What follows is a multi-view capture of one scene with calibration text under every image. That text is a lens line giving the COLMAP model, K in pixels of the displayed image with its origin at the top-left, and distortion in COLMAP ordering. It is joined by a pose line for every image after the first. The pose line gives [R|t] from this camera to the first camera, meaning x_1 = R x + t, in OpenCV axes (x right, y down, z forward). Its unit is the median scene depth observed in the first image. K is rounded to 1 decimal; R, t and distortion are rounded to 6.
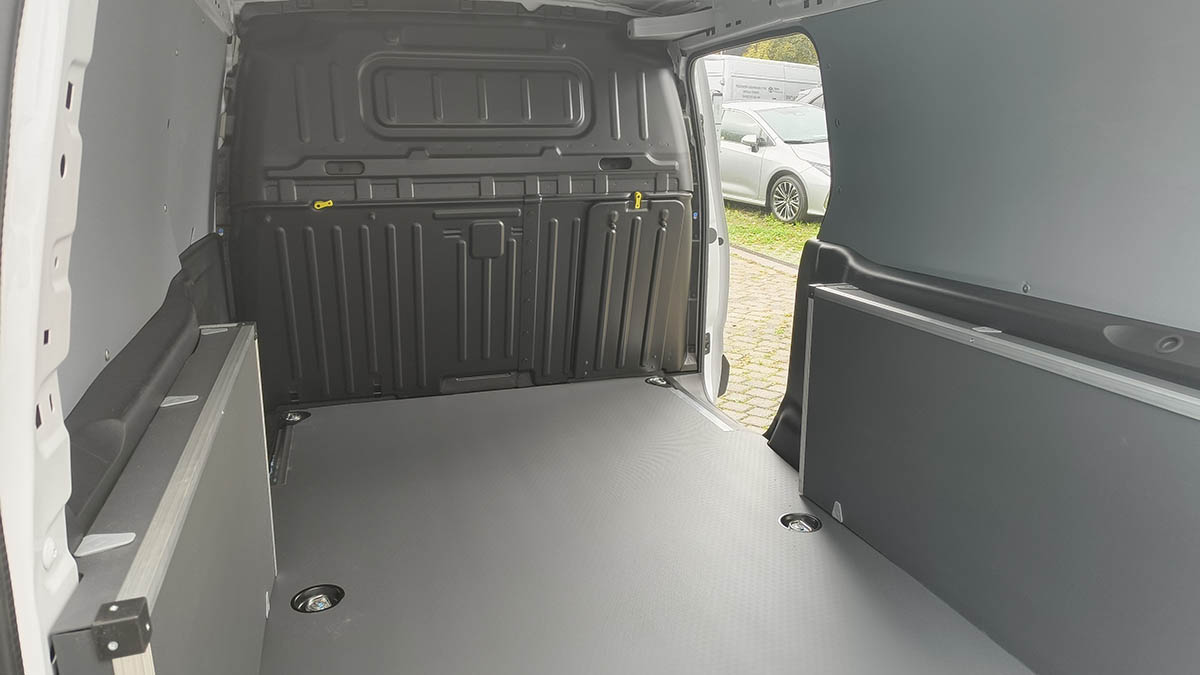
lens RADIAL K [[863.1, 0, 575.1], [0, 863.1, 337.6], [0, 0, 1]] dist [0.000800, -0.001692]
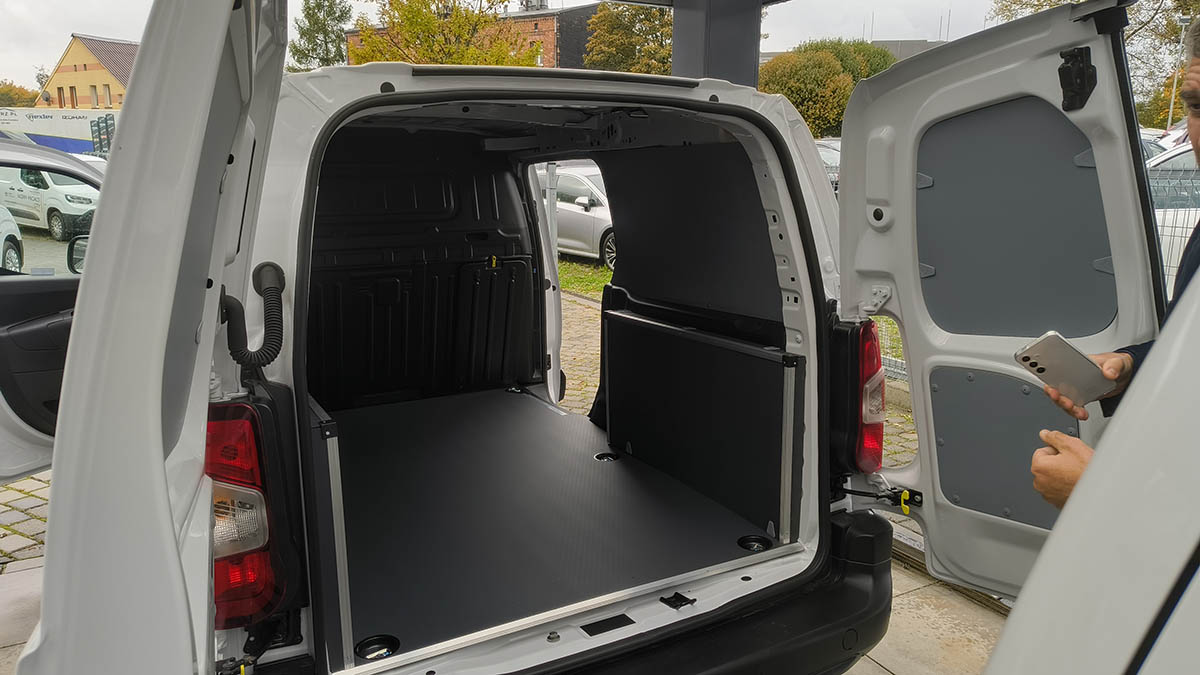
lens RADIAL K [[817.7, 0, 600.0], [0, 817.7, 337.5], [0, 0, 1]] dist [0.006554, 0.000334]
pose [[0.977407, -0.048106, 0.205818, -0.039559], [0.059765, 0.996918, -0.050810, 0.045430], [-0.202739, 0.061963, 0.977270, -0.346818]]
